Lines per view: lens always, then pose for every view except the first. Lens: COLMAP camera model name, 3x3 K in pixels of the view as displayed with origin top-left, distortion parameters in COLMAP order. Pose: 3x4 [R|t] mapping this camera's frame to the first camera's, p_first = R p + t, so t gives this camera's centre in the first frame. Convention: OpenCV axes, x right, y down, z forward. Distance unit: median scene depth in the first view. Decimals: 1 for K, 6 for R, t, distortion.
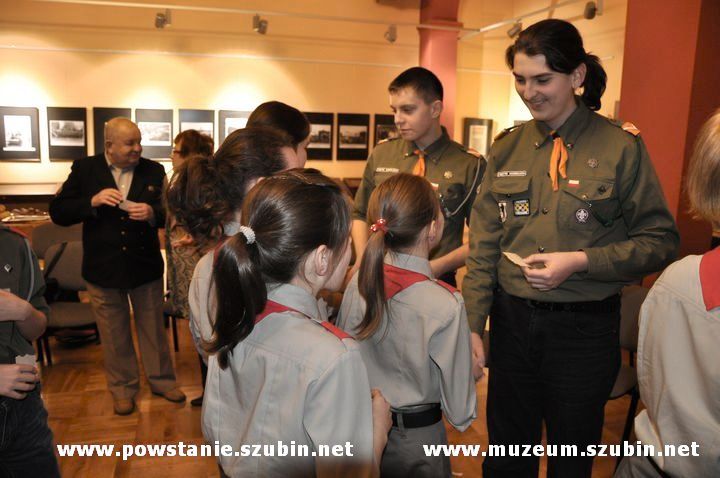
lens RADIAL K [[561.4, 0, 360.0], [0, 561.4, 239.0], [0, 0, 1]] dist [-0.164330, 0.132832]
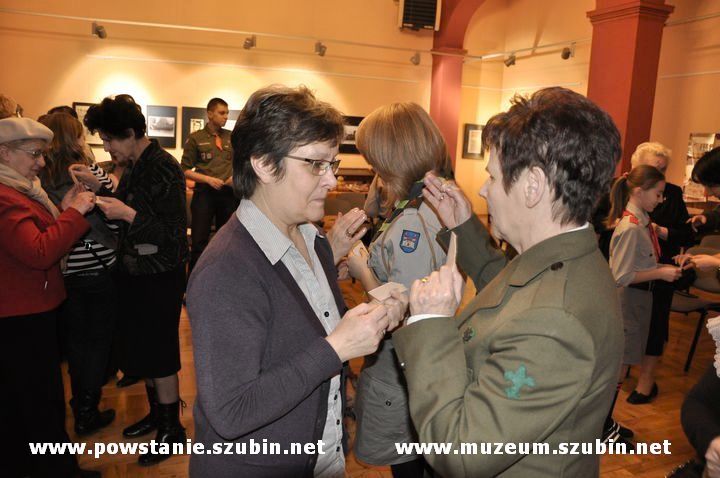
lens RADIAL K [[561.4, 0, 360.0], [0, 561.4, 239.0], [0, 0, 1]] dist [-0.164330, 0.132832]
pose [[0.998076, 0.016353, 0.059810, -0.149563], [-0.016470, 0.999863, 0.001455, 0.057735], [-0.059778, -0.002437, 0.998209, -0.309807]]
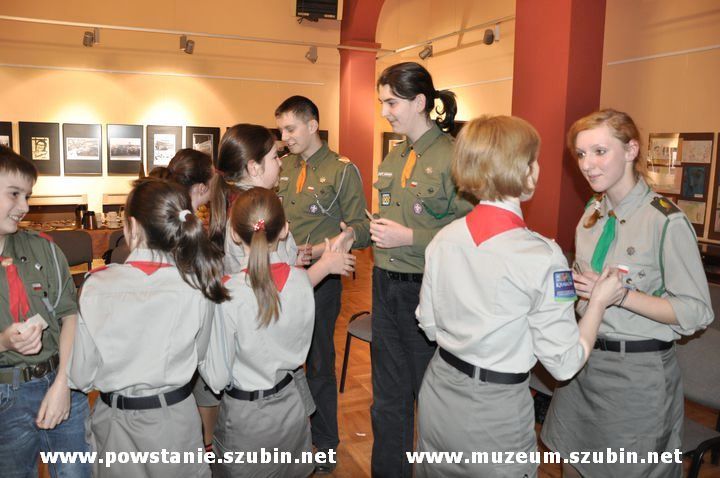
lens RADIAL K [[563.1, 0, 365.2], [0, 563.1, 230.1], [0, 0, 1]] dist [-0.172023, 0.137073]
pose [[0.992035, -0.017007, 0.124808, 0.019075], [0.022070, 0.998984, -0.039298, 0.011307], [-0.124013, 0.041739, 0.991402, -0.060799]]
